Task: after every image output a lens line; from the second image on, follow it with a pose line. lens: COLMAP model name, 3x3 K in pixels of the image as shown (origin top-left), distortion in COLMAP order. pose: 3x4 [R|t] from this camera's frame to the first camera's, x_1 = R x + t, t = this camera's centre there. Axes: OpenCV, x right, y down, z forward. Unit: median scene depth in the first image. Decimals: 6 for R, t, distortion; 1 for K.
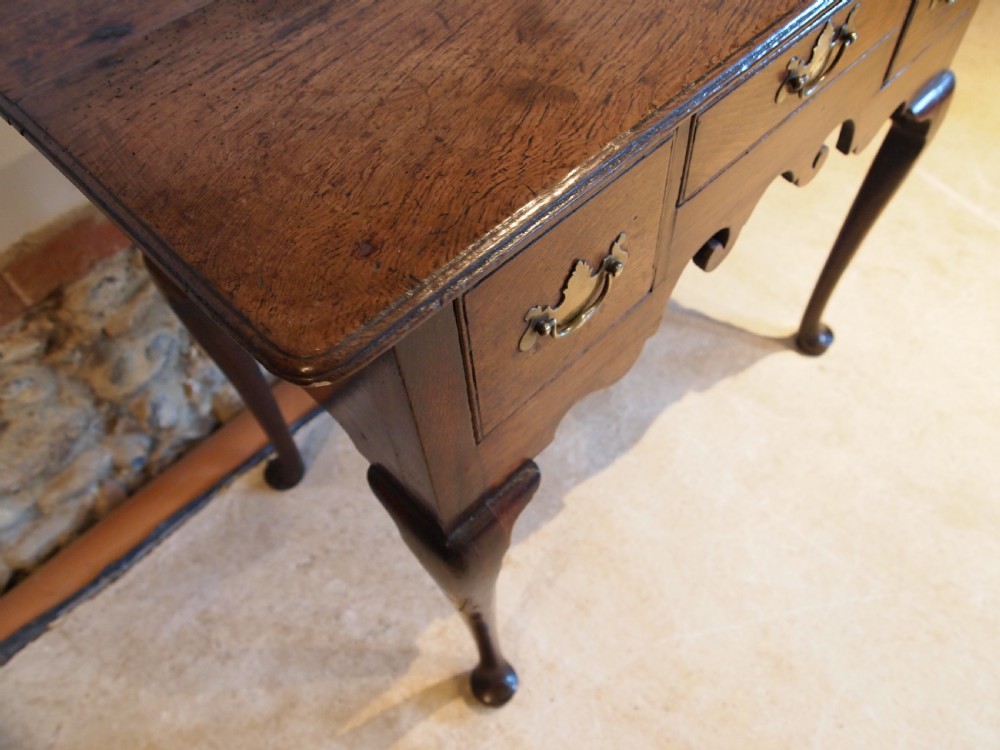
lens RADIAL K [[786.4, 0, 502.1], [0, 786.4, 376.2], [0, 0, 1]] dist [-0.046059, -0.001133]
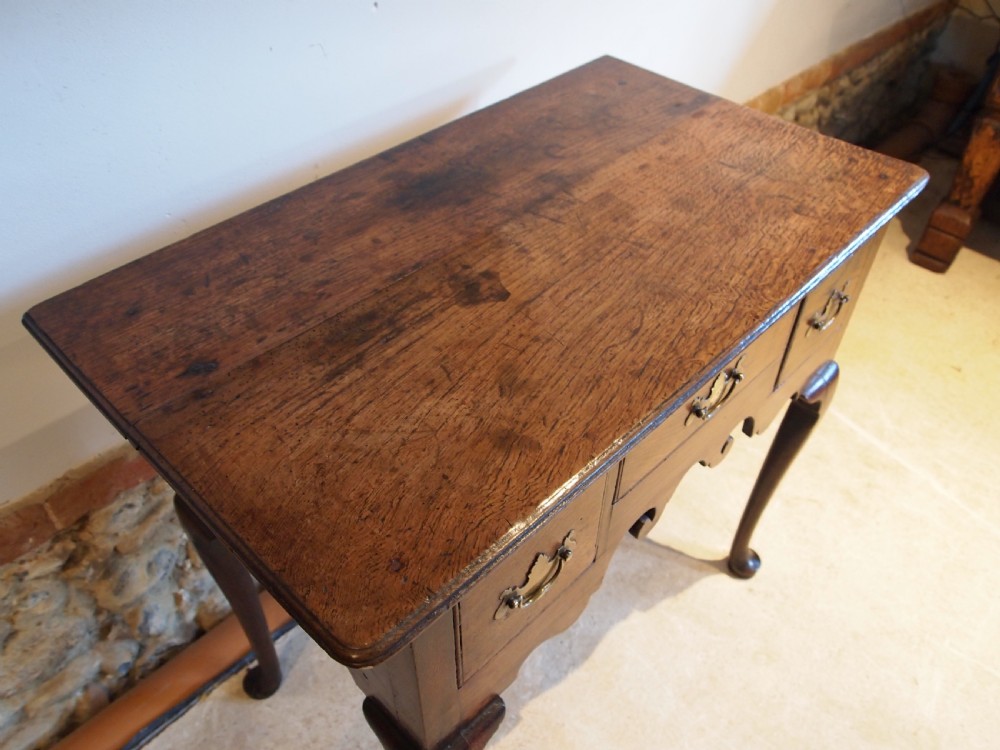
lens RADIAL K [[792.1, 0, 503.4], [0, 792.1, 375.0], [0, 0, 1]] dist [-0.041640, -0.004398]
pose [[0.997890, 0.036918, 0.053413, -0.048396], [-0.024227, 0.974921, -0.221228, -0.136934], [-0.060241, 0.219467, 0.973758, -0.387162]]
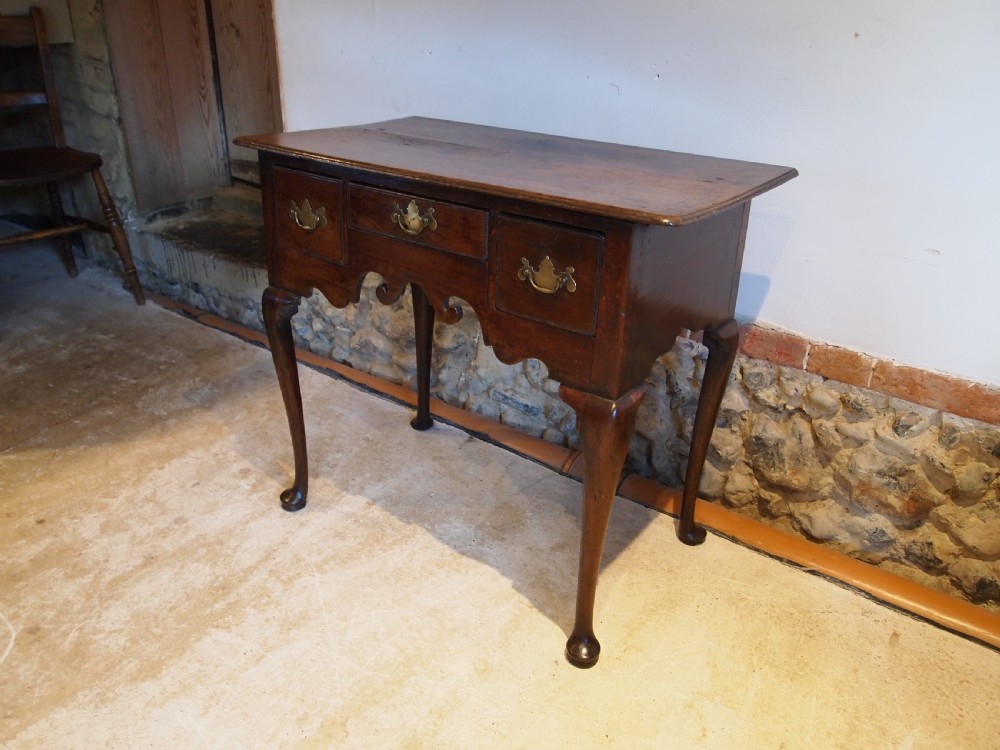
lens RADIAL K [[799.5, 0, 500.0], [0, 799.5, 375.0], [0, 0, 1]] dist [-0.043988, -0.003404]
pose [[0.149391, 0.470990, -0.869397, 2.981408], [-0.839243, 0.525324, 0.140381, -0.789179], [0.522833, 0.708663, 0.473754, 0.399705]]
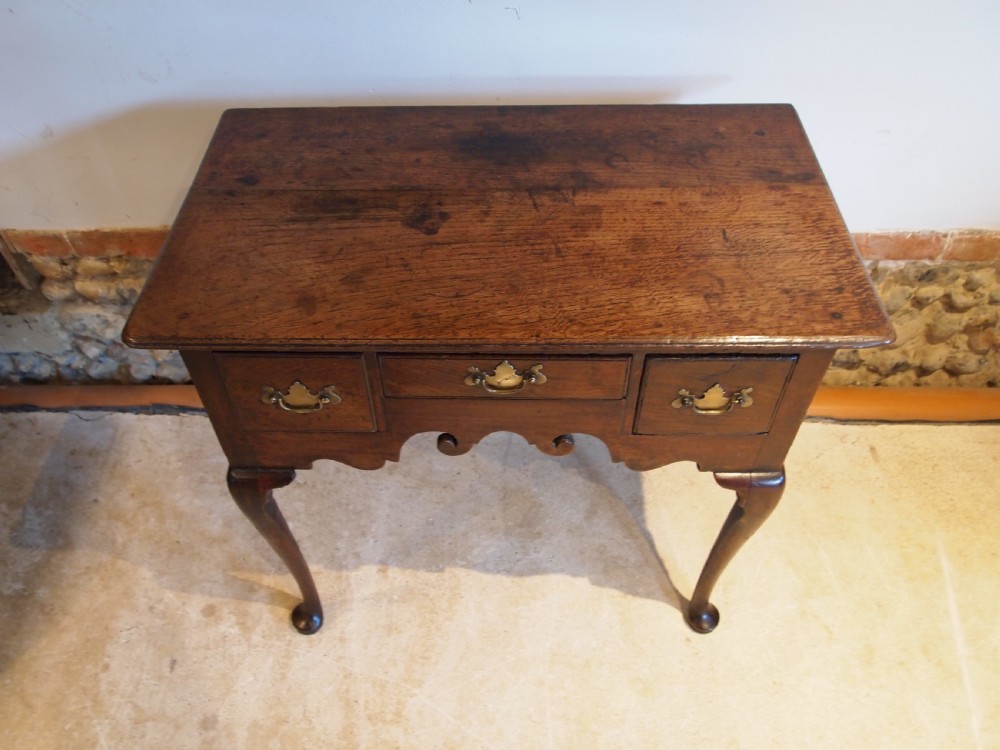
lens RADIAL K [[799.5, 0, 500.0], [0, 799.5, 375.0], [0, 0, 1]] dist [-0.043988, -0.003404]
pose [[0.698080, 0.566122, -0.438395, 1.297486], [-0.605505, 0.793534, 0.060552, -0.574180], [0.382161, 0.223181, 0.896740, -0.636289]]
